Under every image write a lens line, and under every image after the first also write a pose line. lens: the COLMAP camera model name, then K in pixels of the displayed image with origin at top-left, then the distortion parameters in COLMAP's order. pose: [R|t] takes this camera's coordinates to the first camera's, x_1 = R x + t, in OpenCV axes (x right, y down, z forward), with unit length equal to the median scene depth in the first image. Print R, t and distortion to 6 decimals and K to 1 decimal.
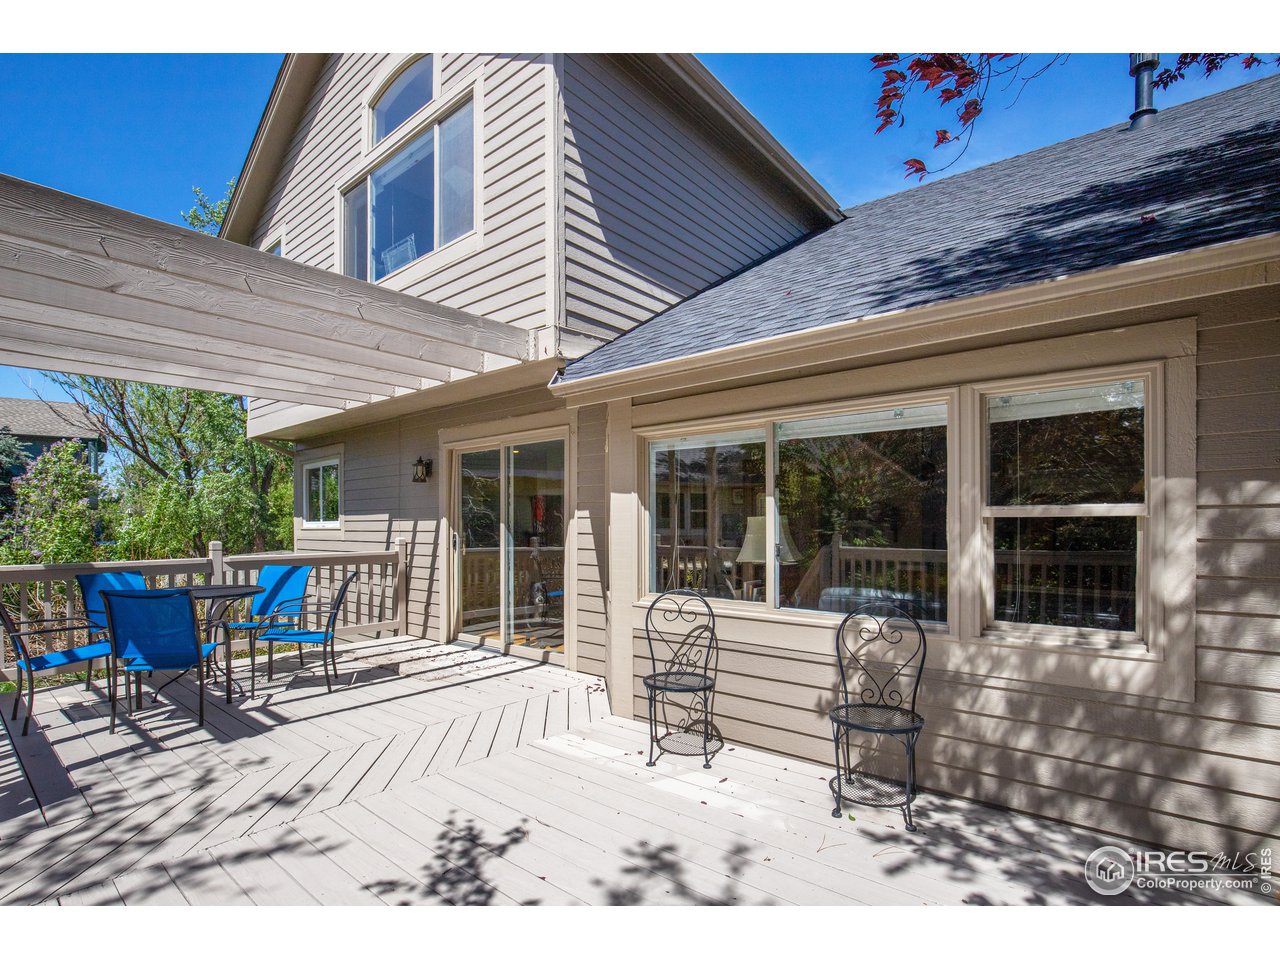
lens RADIAL K [[606.9, 0, 640.0], [0, 606.9, 480.0], [0, 0, 1]] dist [-0.027133, -0.000082]
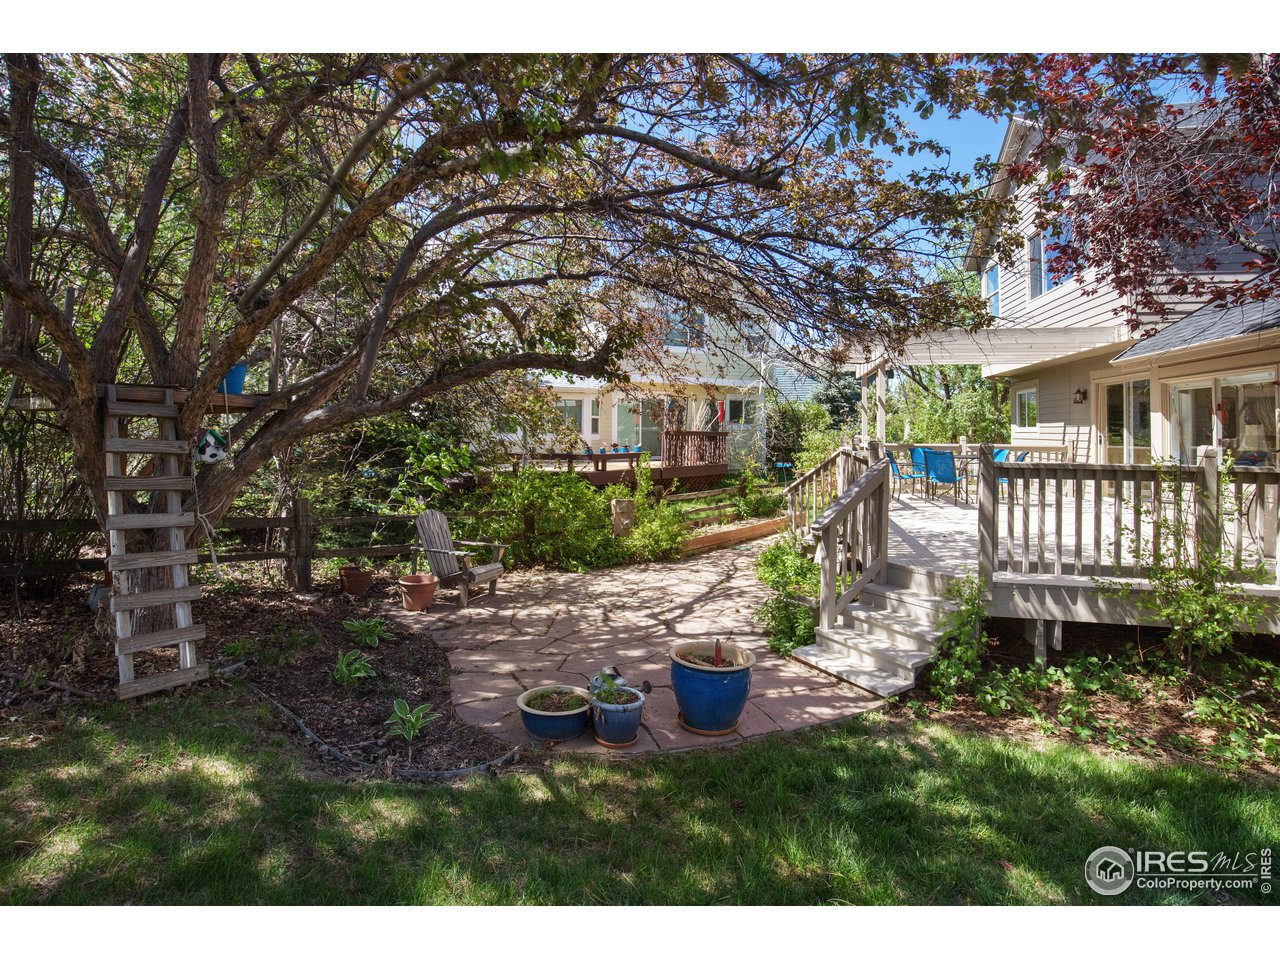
lens RADIAL K [[593.7, 0, 643.3], [0, 593.7, 460.0], [0, 0, 1]] dist [-0.002667, -0.000071]
pose [[0.437134, 0.055874, -0.897659, 0.540748], [0.053161, 0.994718, 0.087804, -0.045010], [0.897824, -0.086102, 0.431855, -0.732902]]
